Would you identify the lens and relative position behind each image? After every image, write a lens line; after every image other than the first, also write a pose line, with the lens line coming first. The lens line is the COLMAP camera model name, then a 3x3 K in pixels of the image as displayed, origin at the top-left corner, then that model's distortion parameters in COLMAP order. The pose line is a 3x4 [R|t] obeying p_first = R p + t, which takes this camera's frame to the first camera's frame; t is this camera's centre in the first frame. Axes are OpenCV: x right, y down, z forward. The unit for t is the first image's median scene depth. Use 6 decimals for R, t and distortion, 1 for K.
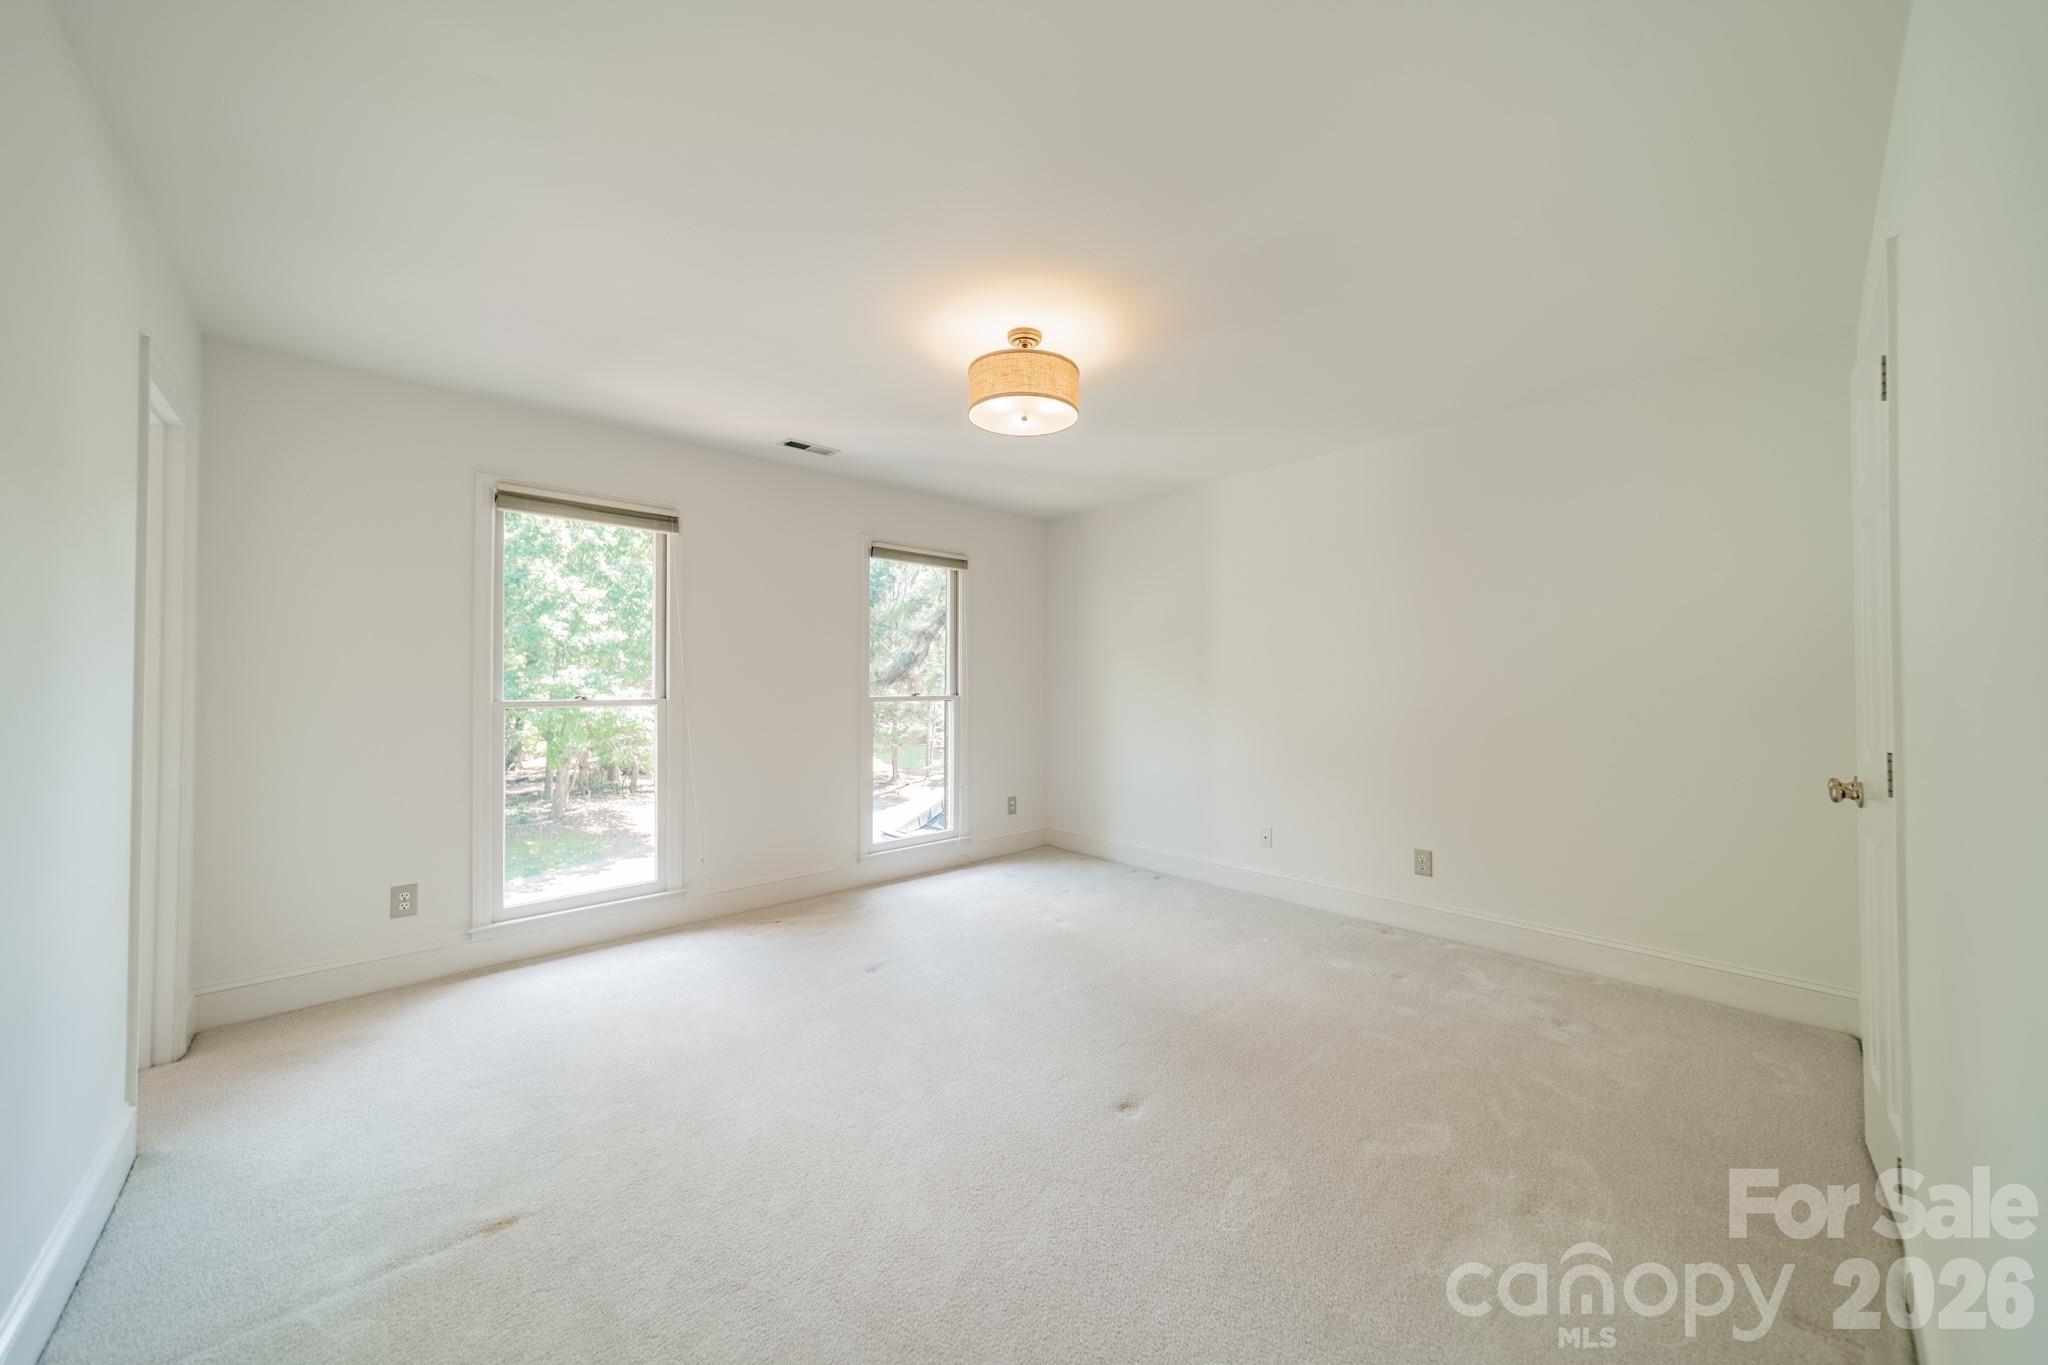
lens RADIAL K [[718.2, 0, 1027.1], [0, 718.2, 679.1], [0, 0, 1]] dist [0.007444, 0.000253]
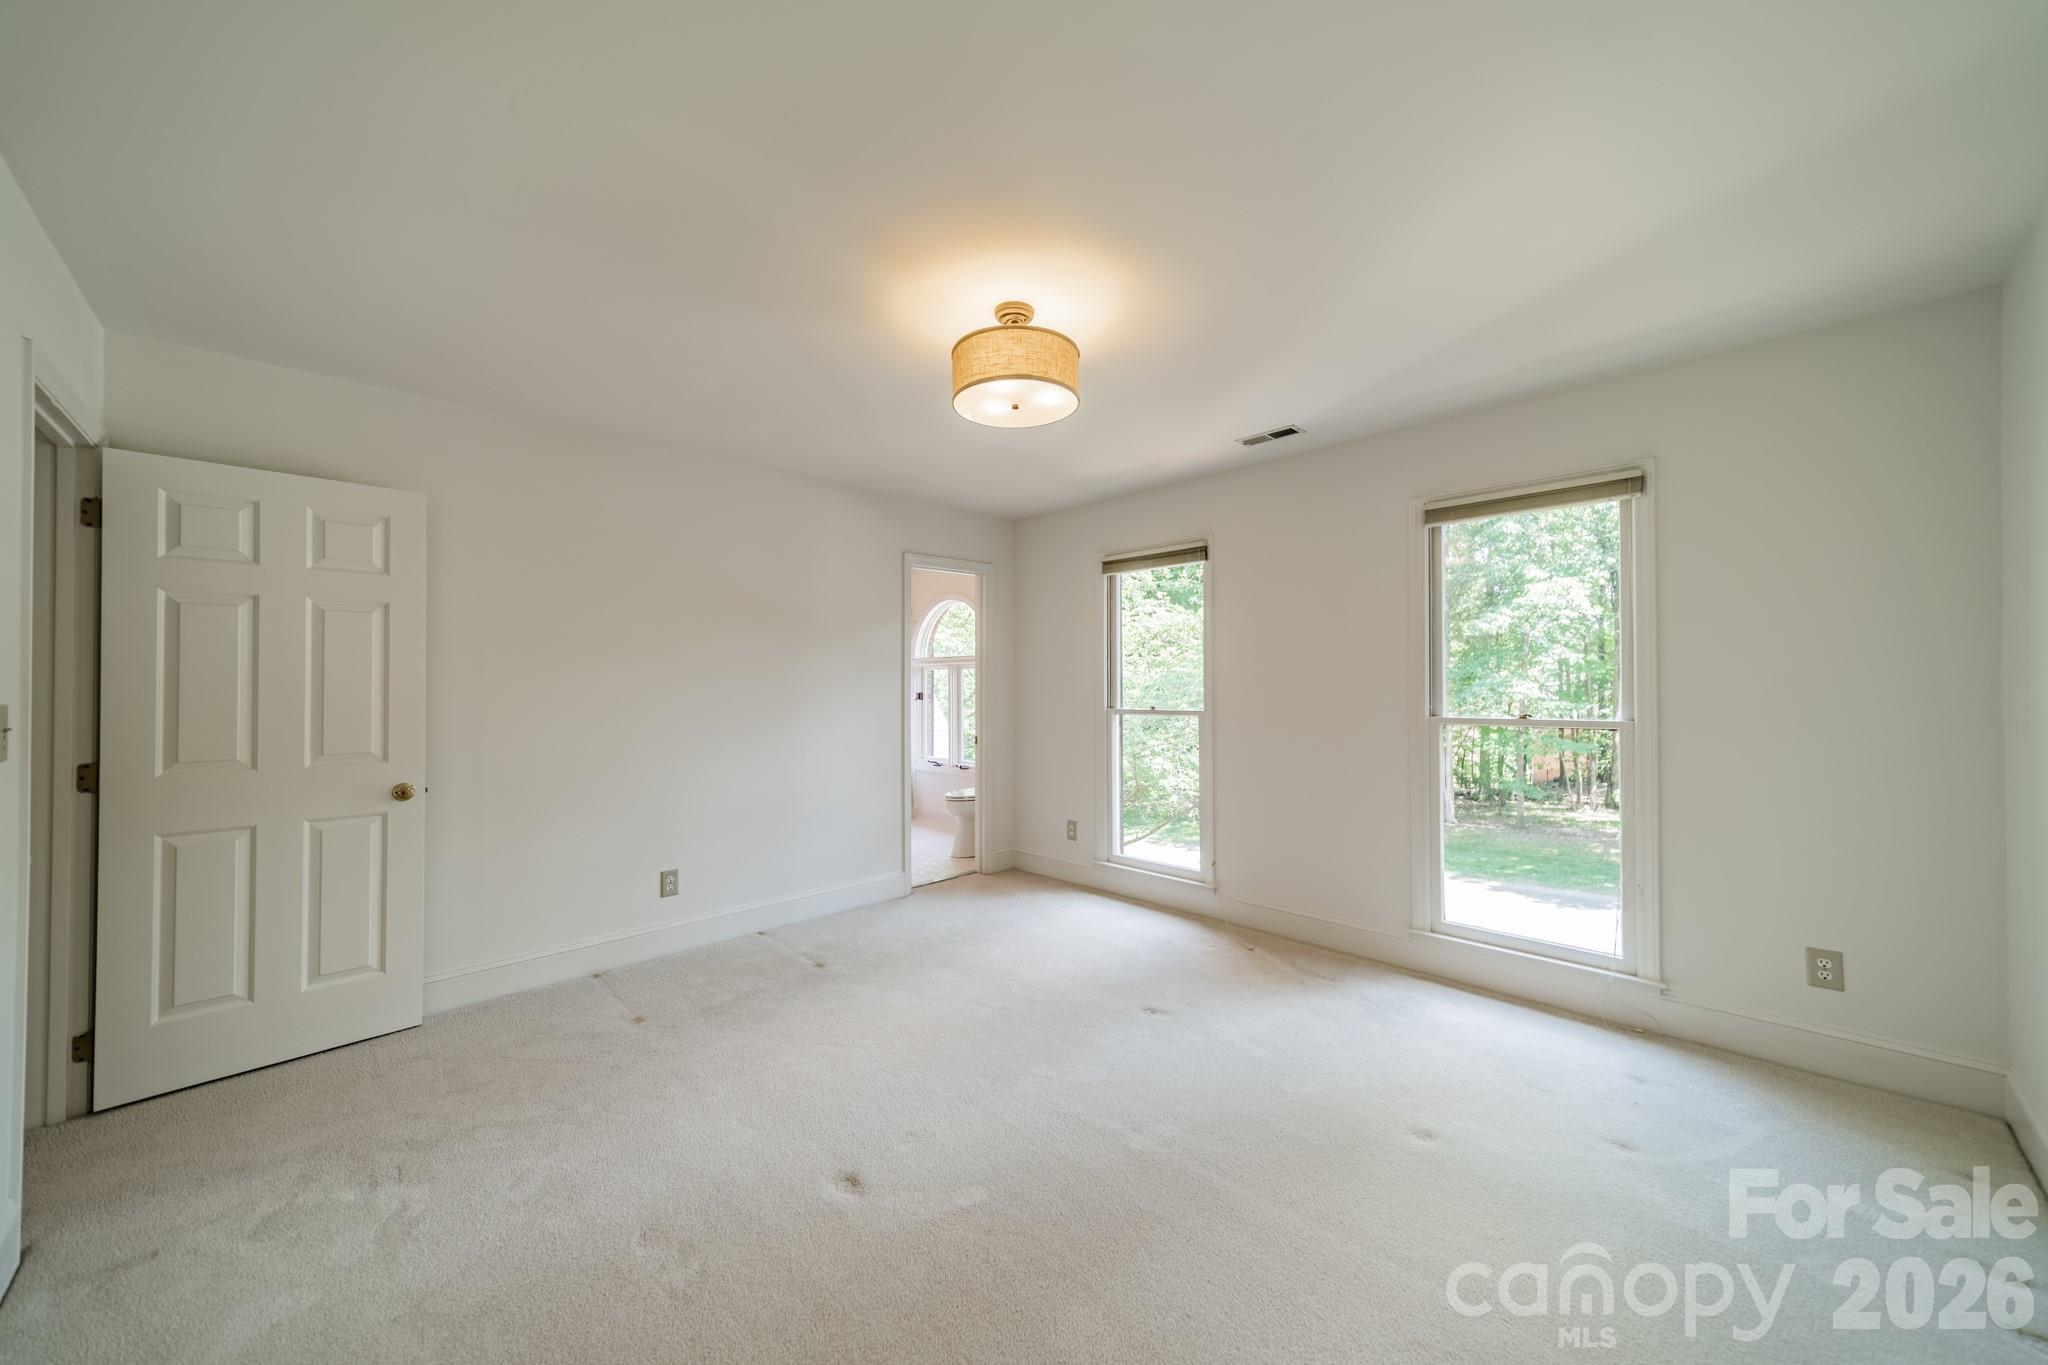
lens RADIAL K [[718.2, 0, 1027.1], [0, 718.2, 679.1], [0, 0, 1]] dist [0.007444, 0.000253]
pose [[0.028592, -0.010034, -0.999541, 0.615060], [0.015649, 0.999832, -0.009590, -0.015819], [0.999469, -0.015368, 0.028745, 0.702516]]
